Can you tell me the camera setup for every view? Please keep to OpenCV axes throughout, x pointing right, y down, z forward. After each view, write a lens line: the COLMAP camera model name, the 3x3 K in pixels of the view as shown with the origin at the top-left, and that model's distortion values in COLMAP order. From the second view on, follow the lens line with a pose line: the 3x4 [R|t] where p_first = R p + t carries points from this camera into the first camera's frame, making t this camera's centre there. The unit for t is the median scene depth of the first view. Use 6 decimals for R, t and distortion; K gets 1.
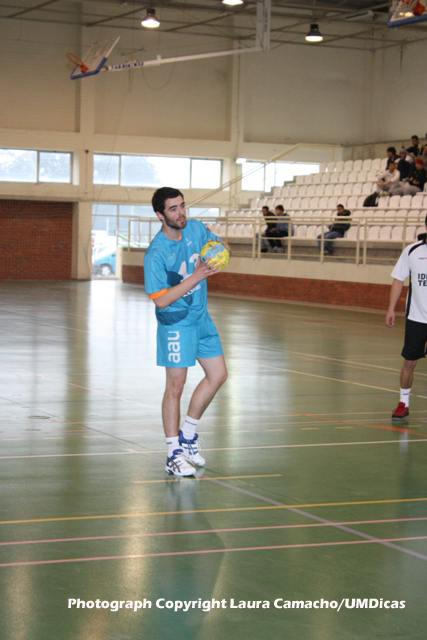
lens RADIAL K [[1580.1, 0, 213.5], [0, 1580.1, 320.0], [0, 0, 1]] dist [0.045568, 0.203861]
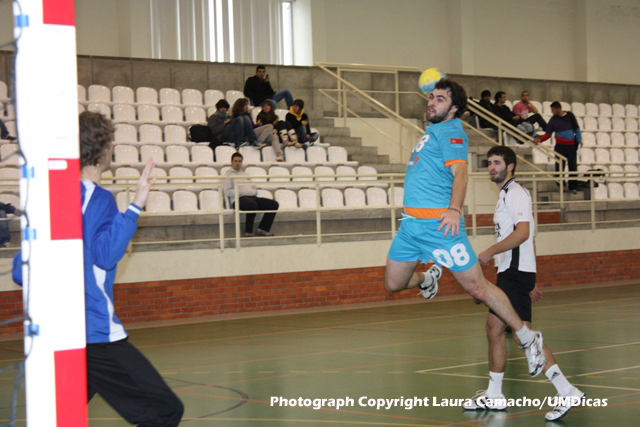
lens RADIAL K [[1580.1, 0, 320.0], [0, 1580.1, 213.5], [0, 0, 1]] dist [0.045568, 0.203861]
pose [[-0.288123, -0.022610, 0.957327, -0.558326], [0.073868, 0.996218, 0.045760, -0.078662], [-0.954740, 0.083900, -0.285363, 1.173513]]
